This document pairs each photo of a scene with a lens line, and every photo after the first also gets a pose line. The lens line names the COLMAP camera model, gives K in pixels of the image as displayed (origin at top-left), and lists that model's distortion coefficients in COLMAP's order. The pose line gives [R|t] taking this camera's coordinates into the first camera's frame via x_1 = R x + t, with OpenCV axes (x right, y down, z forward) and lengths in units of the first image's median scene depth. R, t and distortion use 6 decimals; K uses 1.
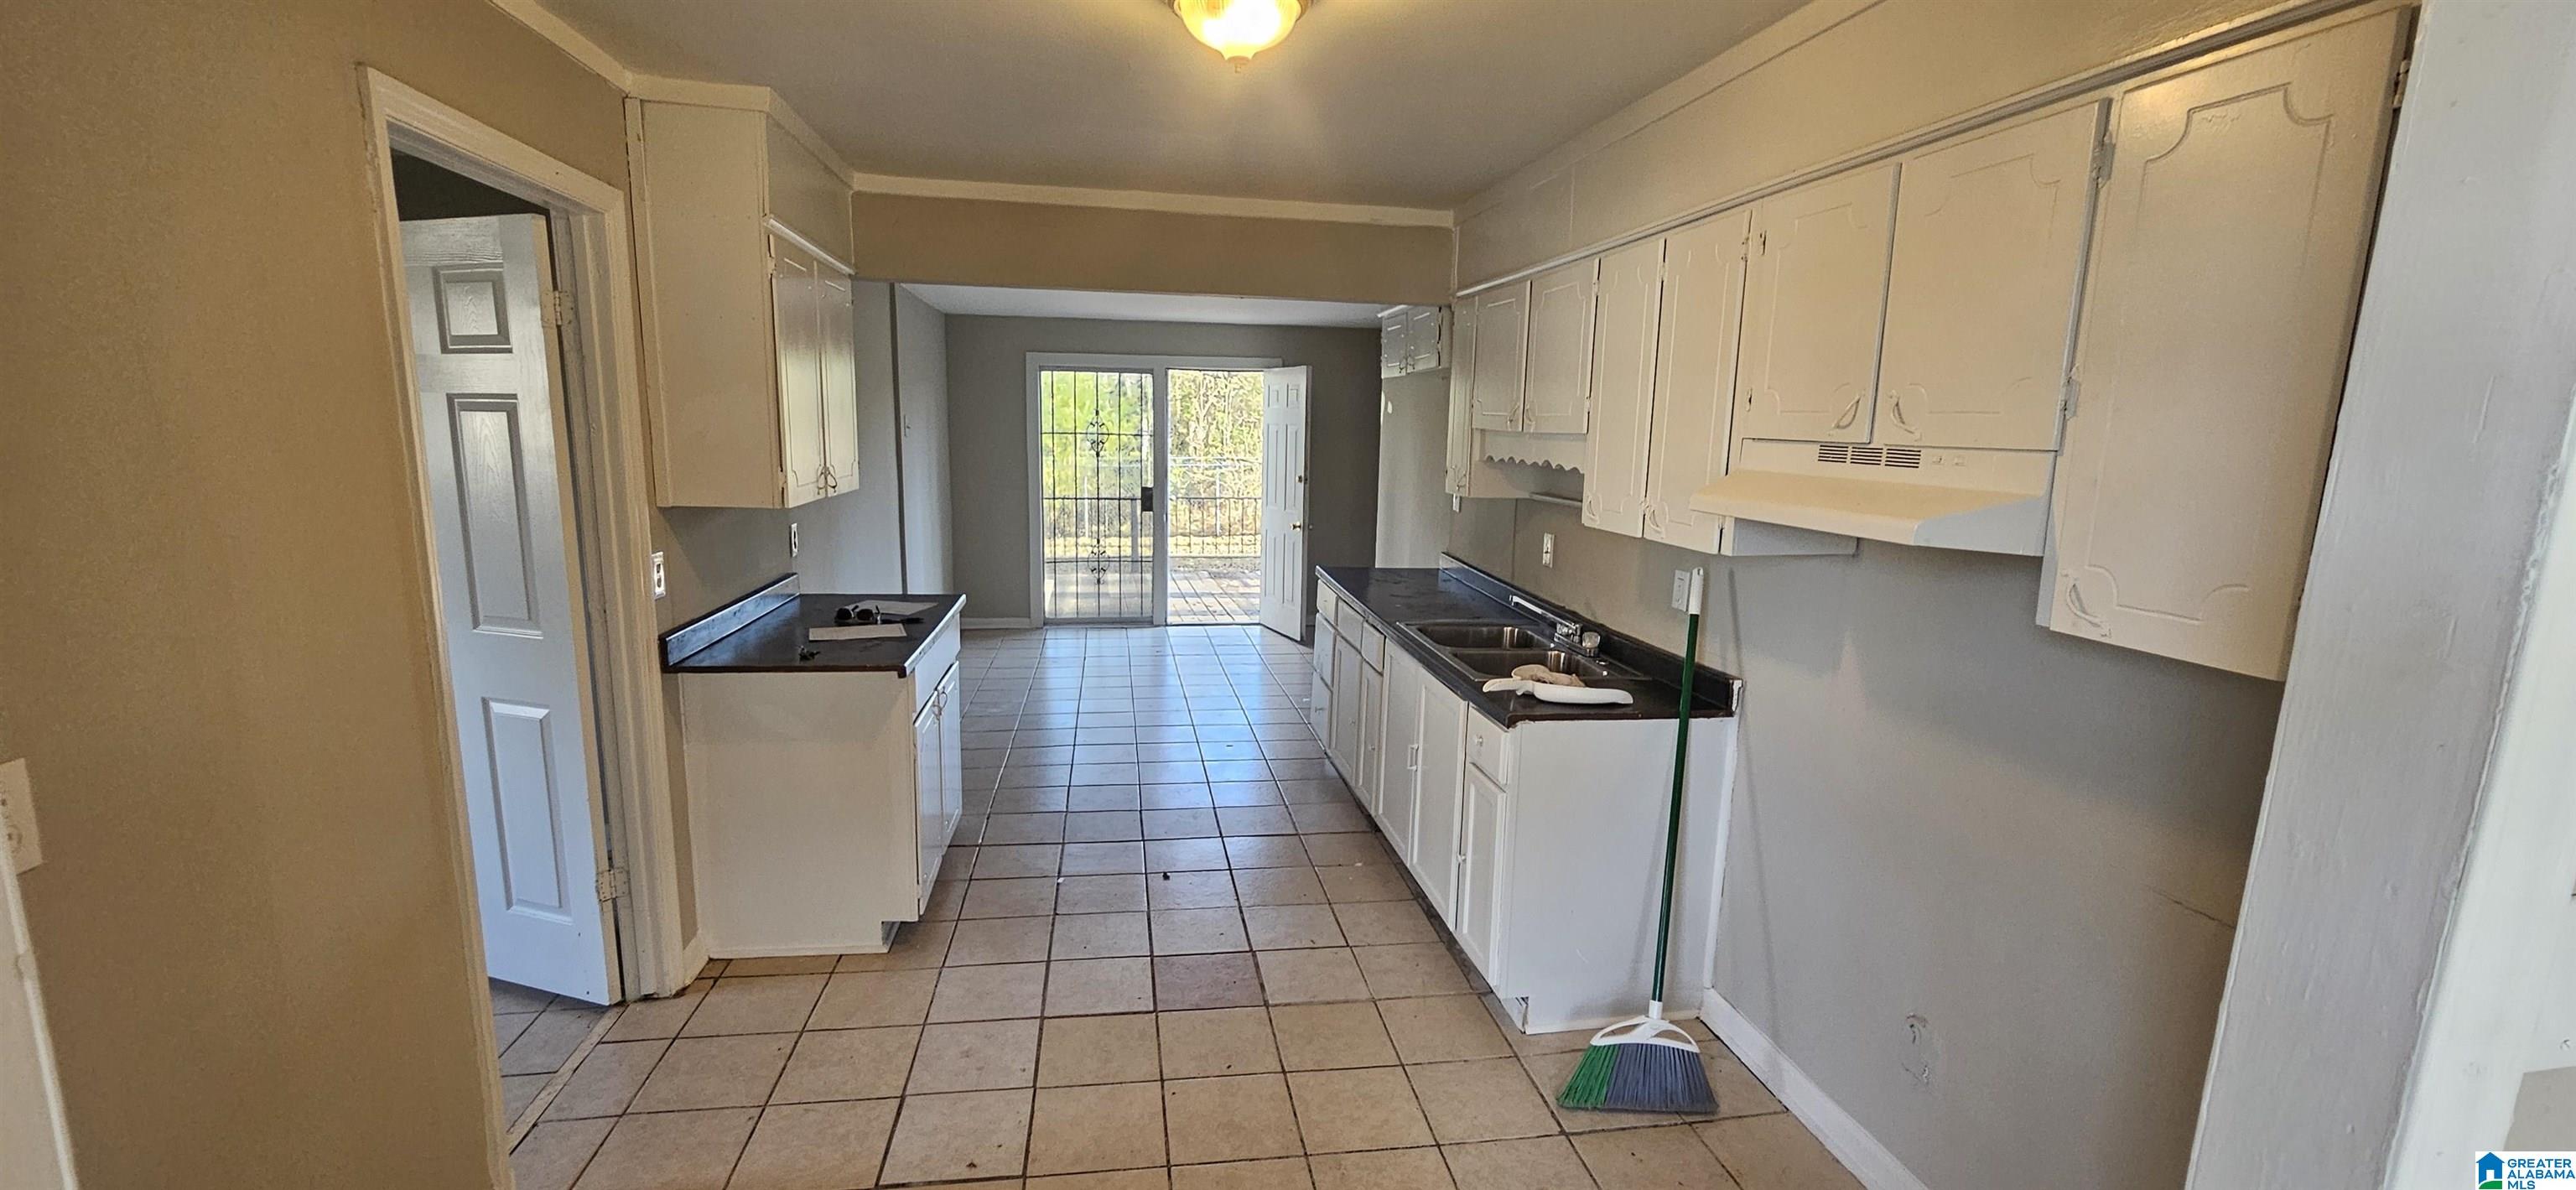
lens RADIAL K [[1058.8, 0, 1275.7], [0, 1058.8, 606.9], [0, 0, 1]] dist [0.003596, 0.000639]
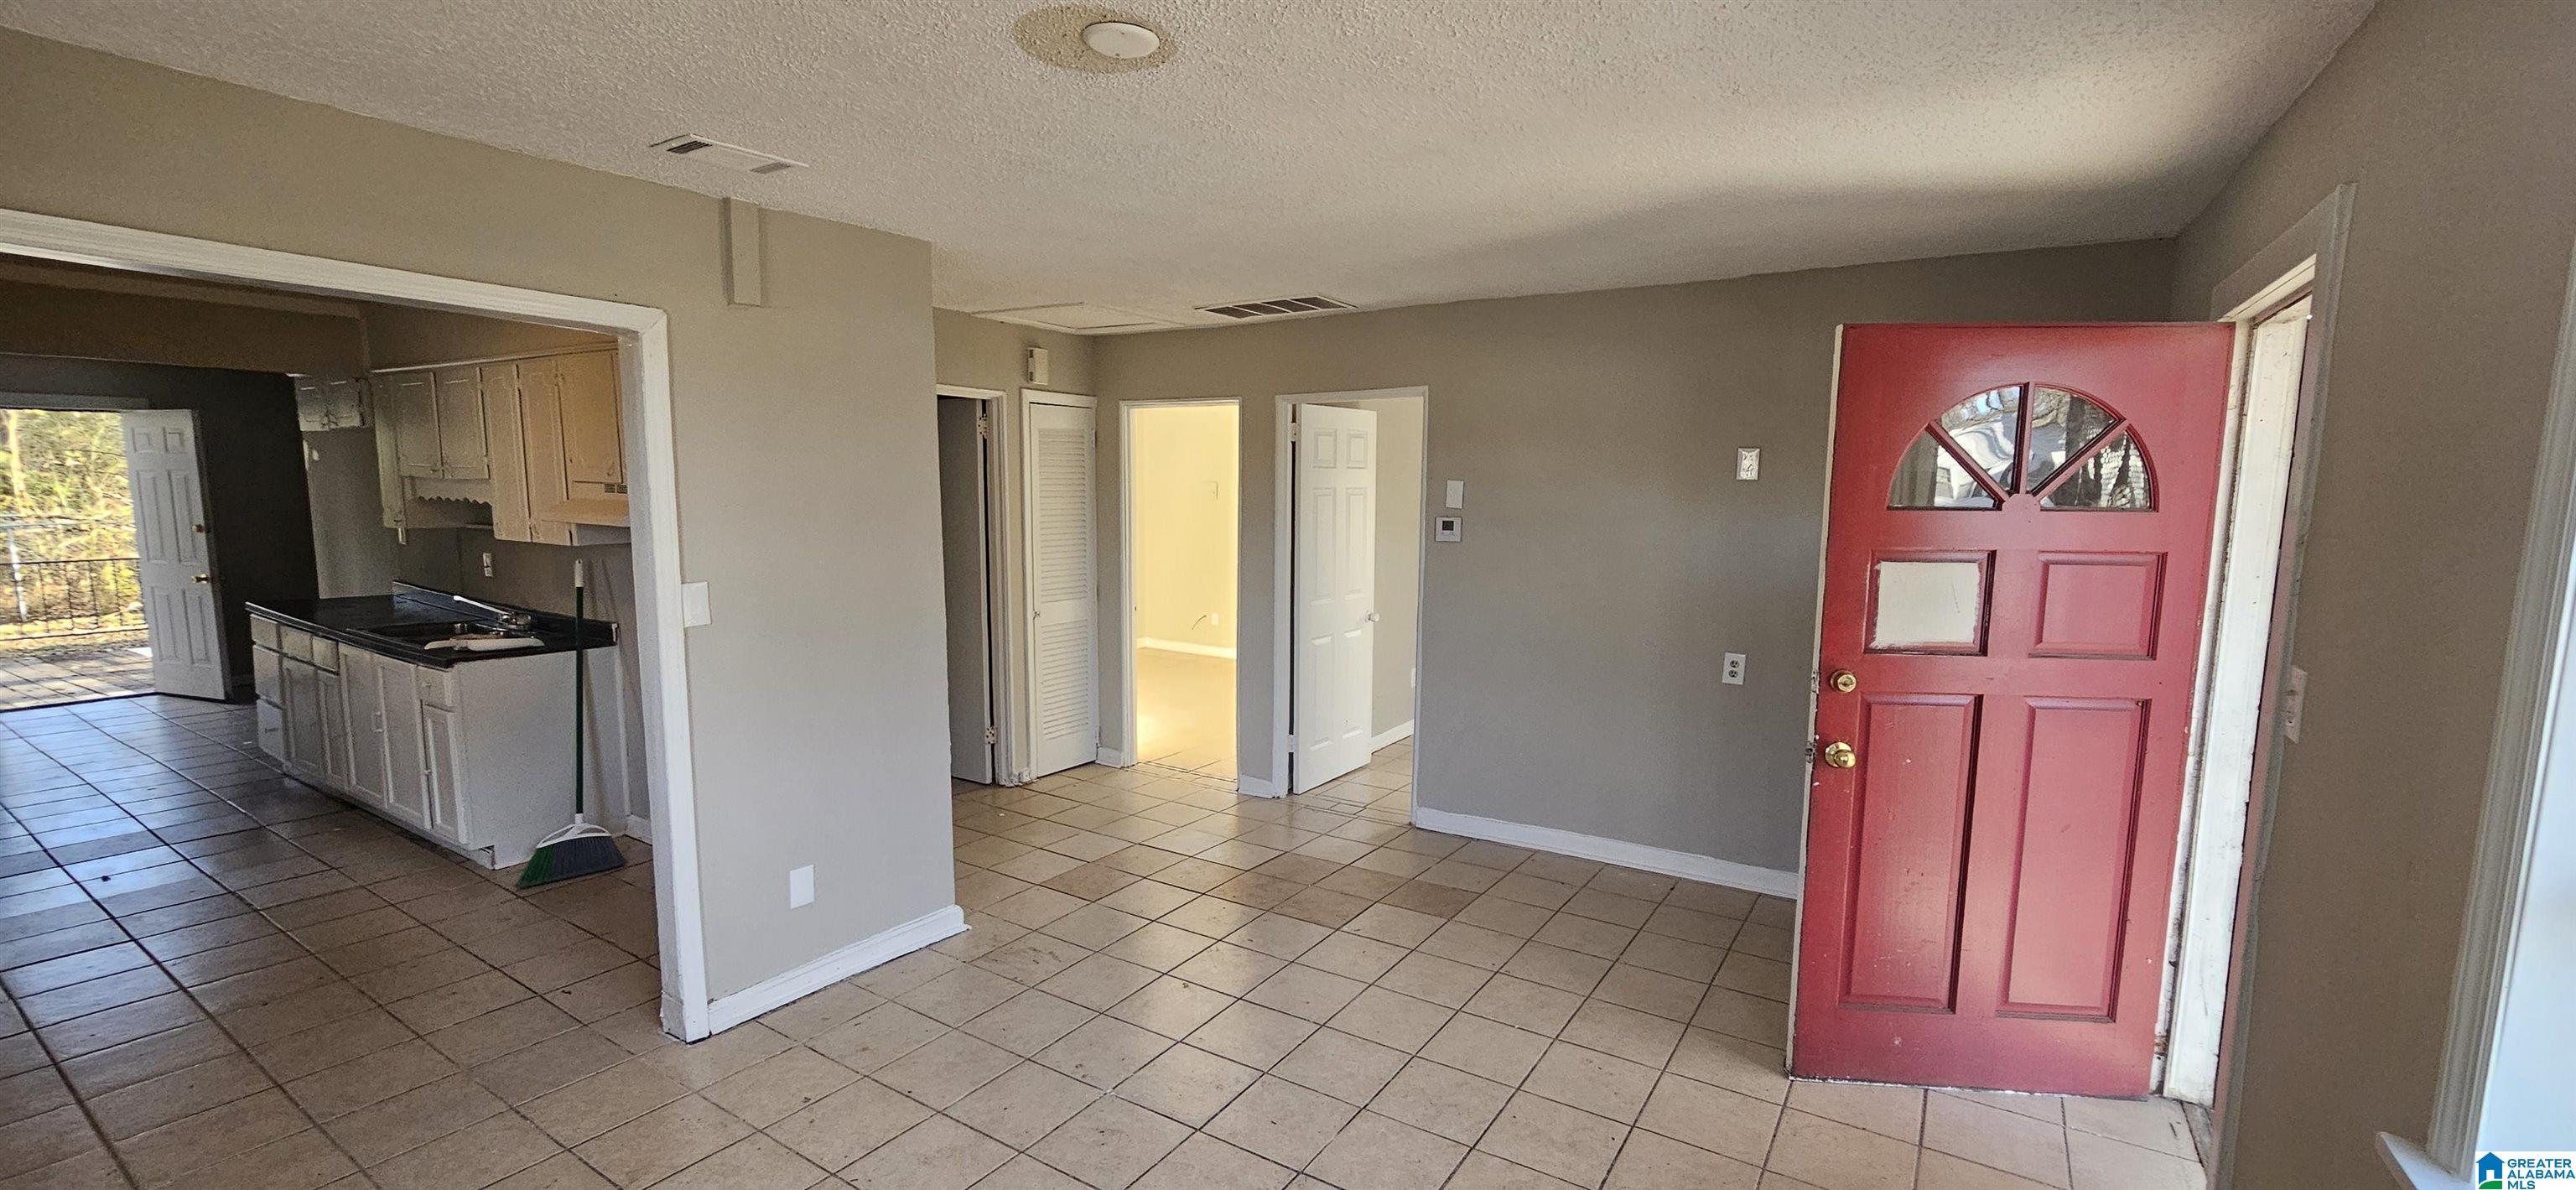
lens RADIAL K [[1058.8, 0, 1277.9], [0, 1058.8, 614.7], [0, 0, 1]] dist [0.003596, 0.000639]
pose [[0.672293, -0.105805, 0.732685, -0.069642], [0.127843, 0.991457, 0.025868, 0.113212], [-0.729163, 0.076278, 0.680076, -0.711956]]
